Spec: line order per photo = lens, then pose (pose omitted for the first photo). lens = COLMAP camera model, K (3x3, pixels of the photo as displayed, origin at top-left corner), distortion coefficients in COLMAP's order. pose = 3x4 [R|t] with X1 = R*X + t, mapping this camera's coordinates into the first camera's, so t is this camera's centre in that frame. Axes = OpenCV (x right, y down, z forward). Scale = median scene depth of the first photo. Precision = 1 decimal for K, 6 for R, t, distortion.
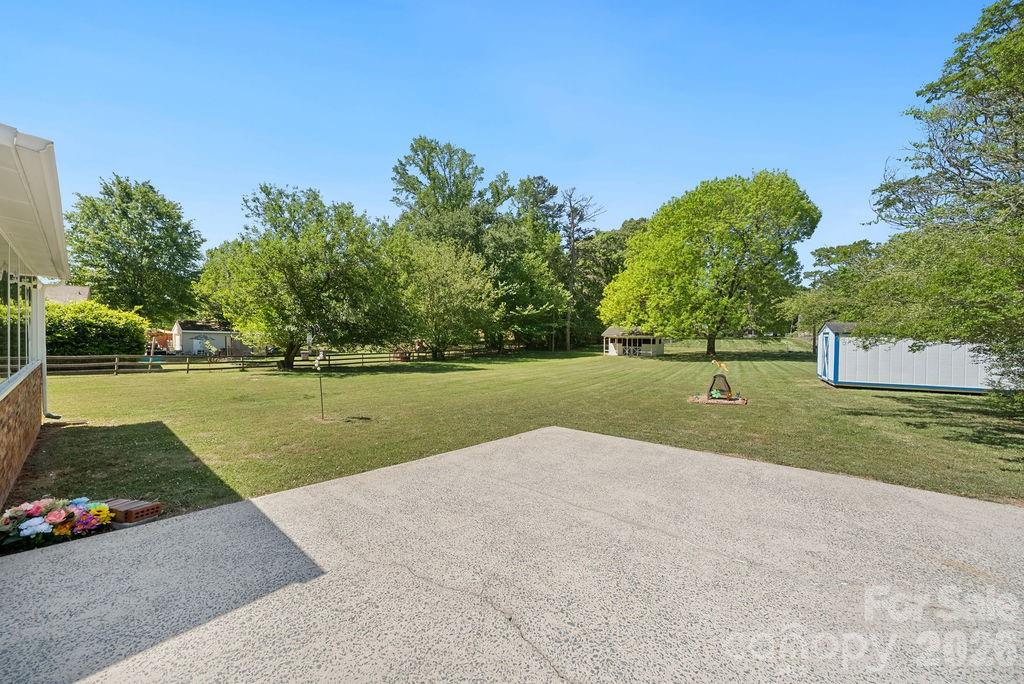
lens RADIAL K [[371.6, 0, 512.0], [0, 371.6, 342.0], [0, 0, 1]] dist [0.002089, 0.000069]
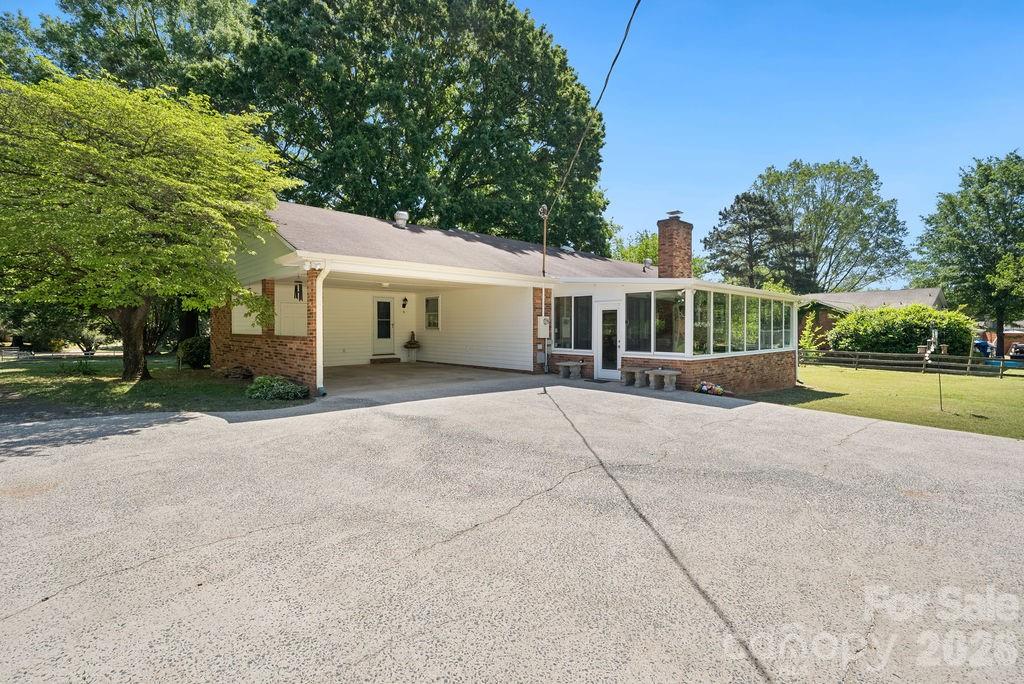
lens RADIAL K [[432.1, 0, 512.0], [0, 432.1, 342.0], [0, 0, 1]] dist [0.000322, 0.000112]
pose [[-0.103374, 0.008994, -0.994602, 0.228401], [-0.009409, 0.999906, 0.010020, -0.001127], [0.994598, 0.010394, -0.103279, -0.036535]]
